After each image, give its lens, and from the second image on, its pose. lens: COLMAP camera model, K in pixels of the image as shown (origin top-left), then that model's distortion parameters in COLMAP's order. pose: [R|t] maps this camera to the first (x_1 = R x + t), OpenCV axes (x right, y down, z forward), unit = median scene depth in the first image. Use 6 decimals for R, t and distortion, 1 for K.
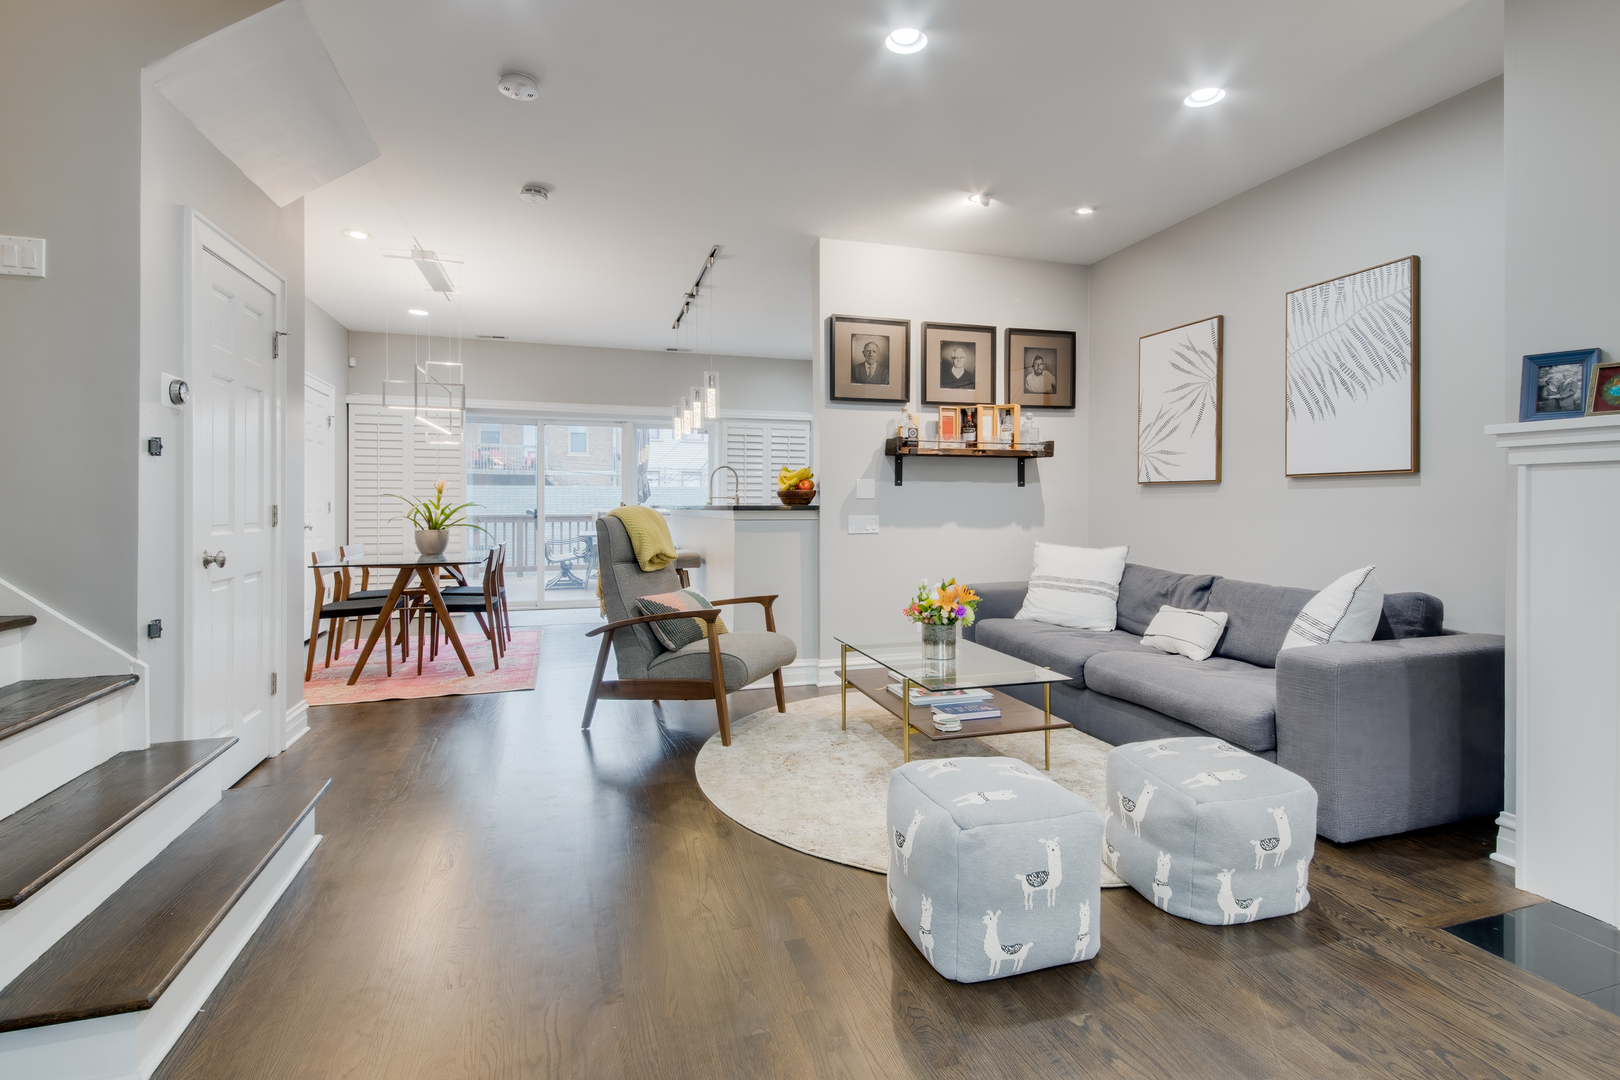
lens RADIAL K [[769.9, 0, 811.9], [0, 769.9, 512.8], [0, 0, 1]] dist [0.005827, 0.000590]
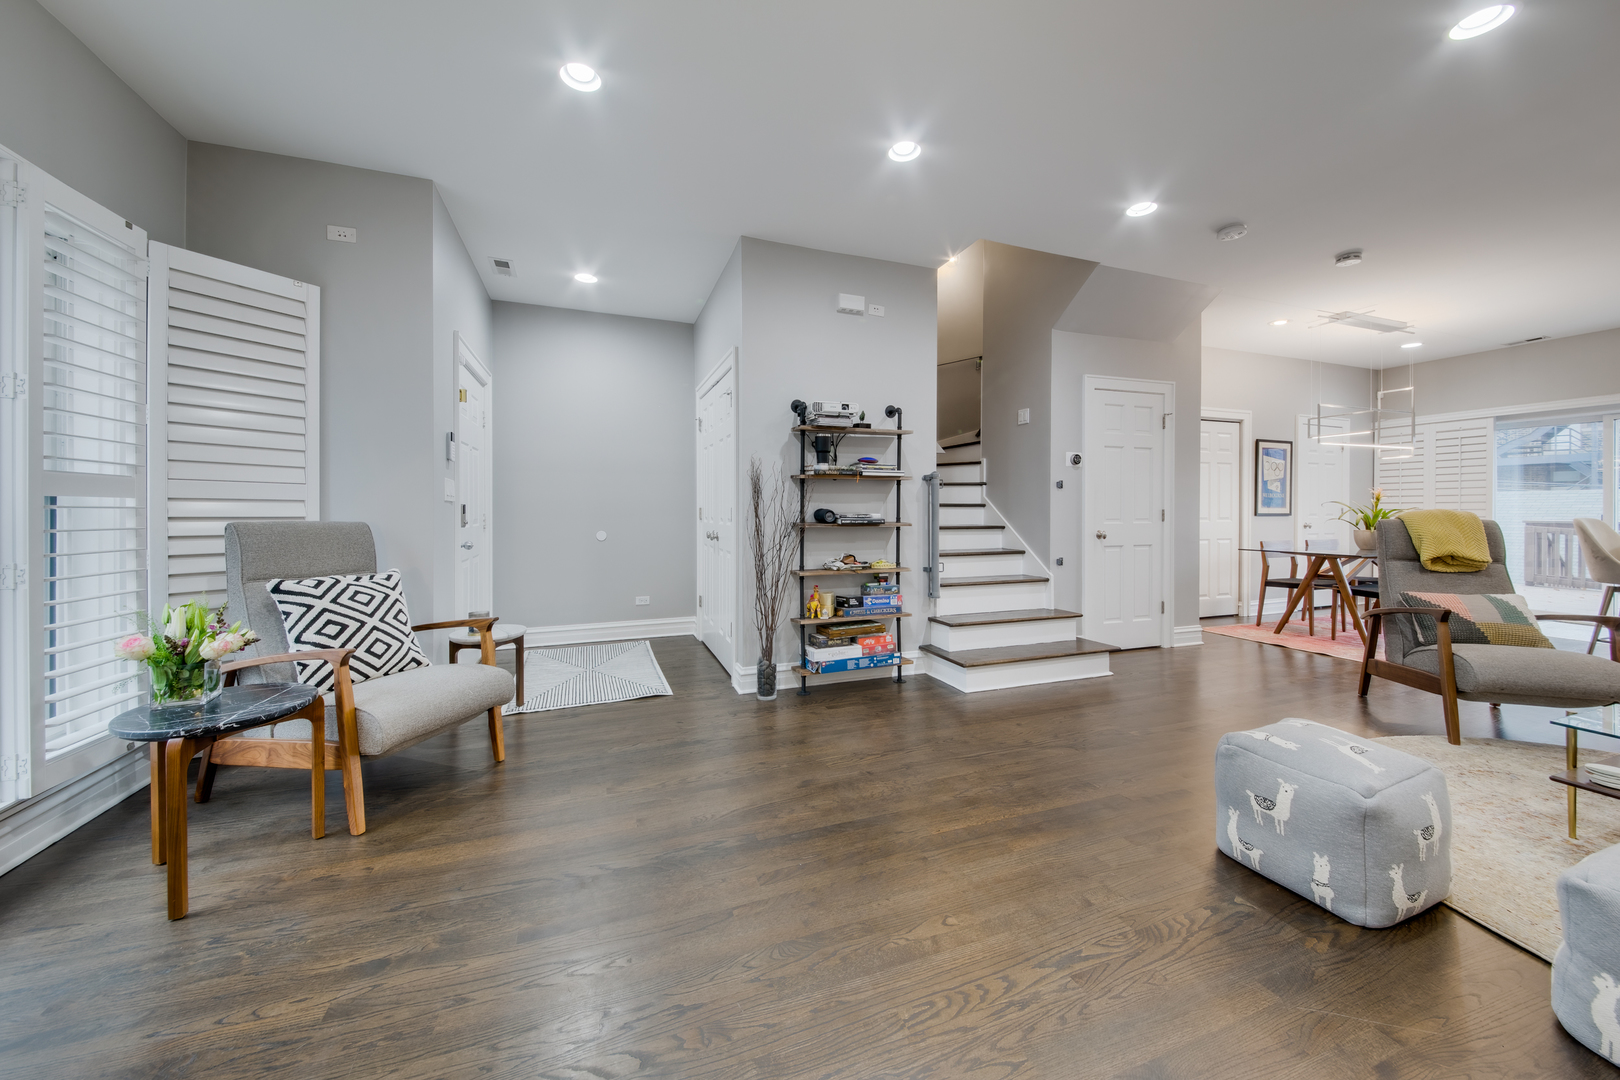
lens RADIAL K [[582.0, 0, 803.5], [0, 582.0, 549.5], [0, 0, 1]] dist [0.001339, -0.001731]
pose [[0.037117, 0.061223, -0.997434, 0.544449], [-0.011717, 0.998080, 0.060827, 0.007710], [0.999242, 0.009429, 0.037764, 0.098761]]
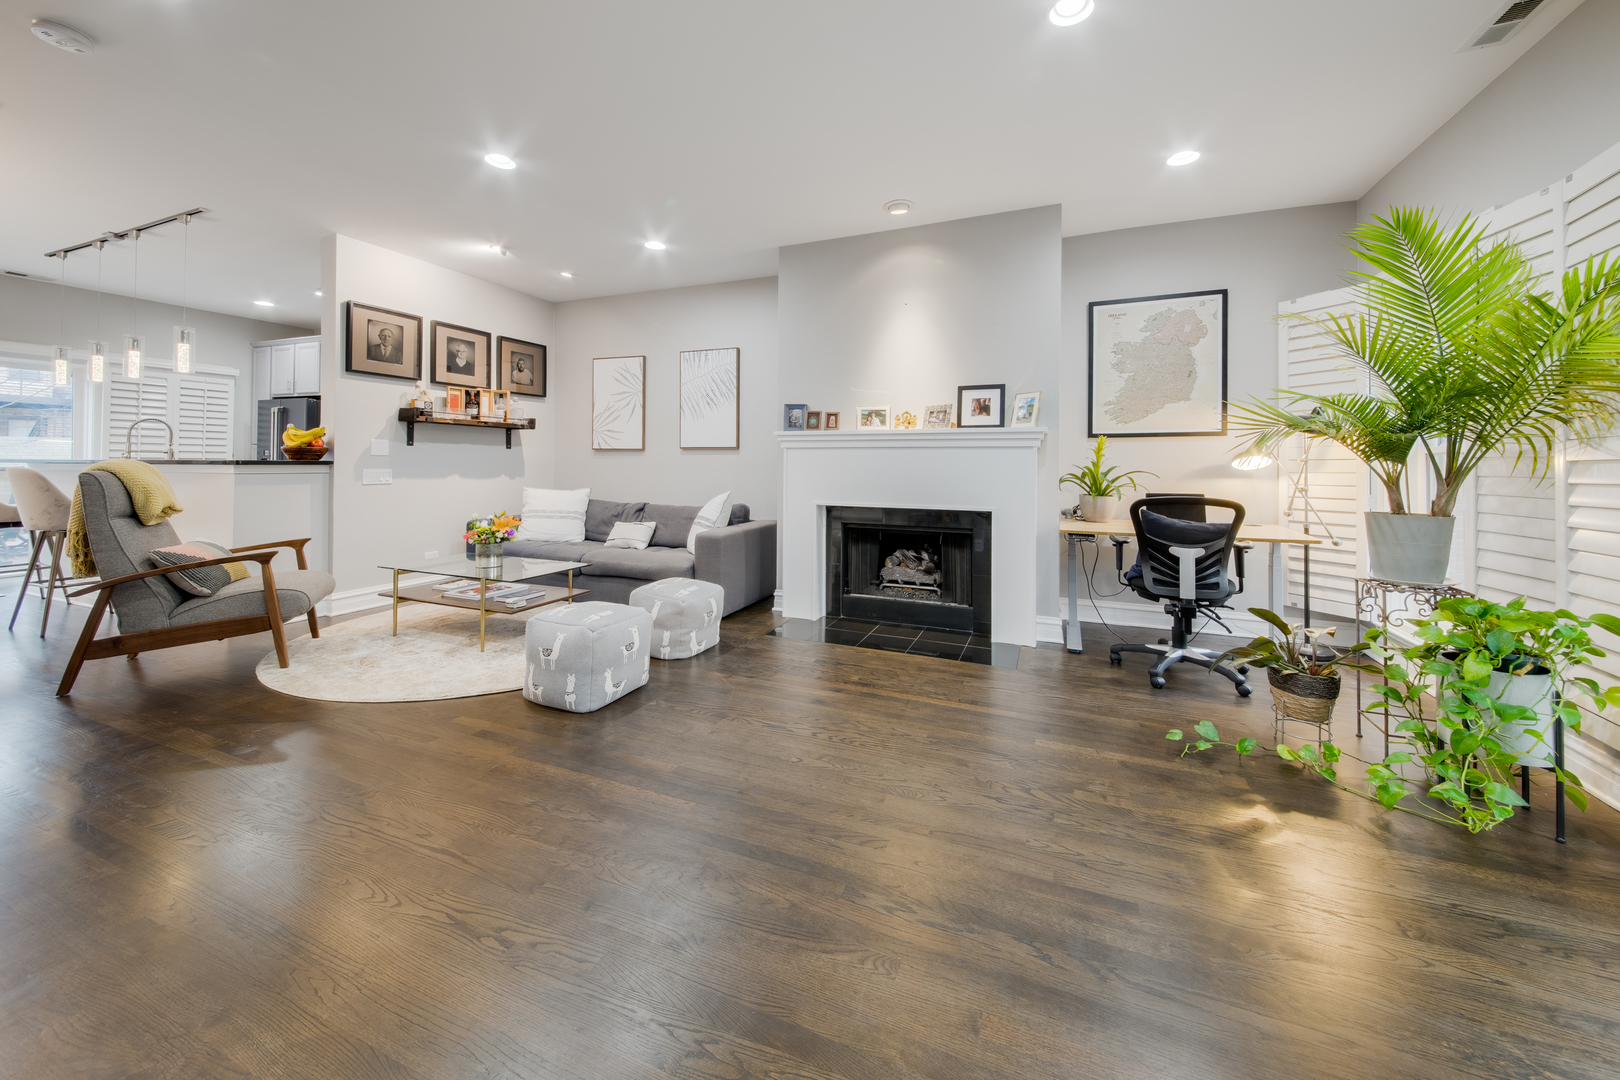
lens RADIAL K [[582.0, 0, 826.1], [0, 582.0, 466.6], [0, 0, 1]] dist [0.001339, -0.001731]
pose [[0.623857, 0.002934, 0.781533, -0.266883], [0.002071, 0.999983, -0.005408, 0.006855], [-0.781535, 0.004992, 0.623841, -0.160140]]
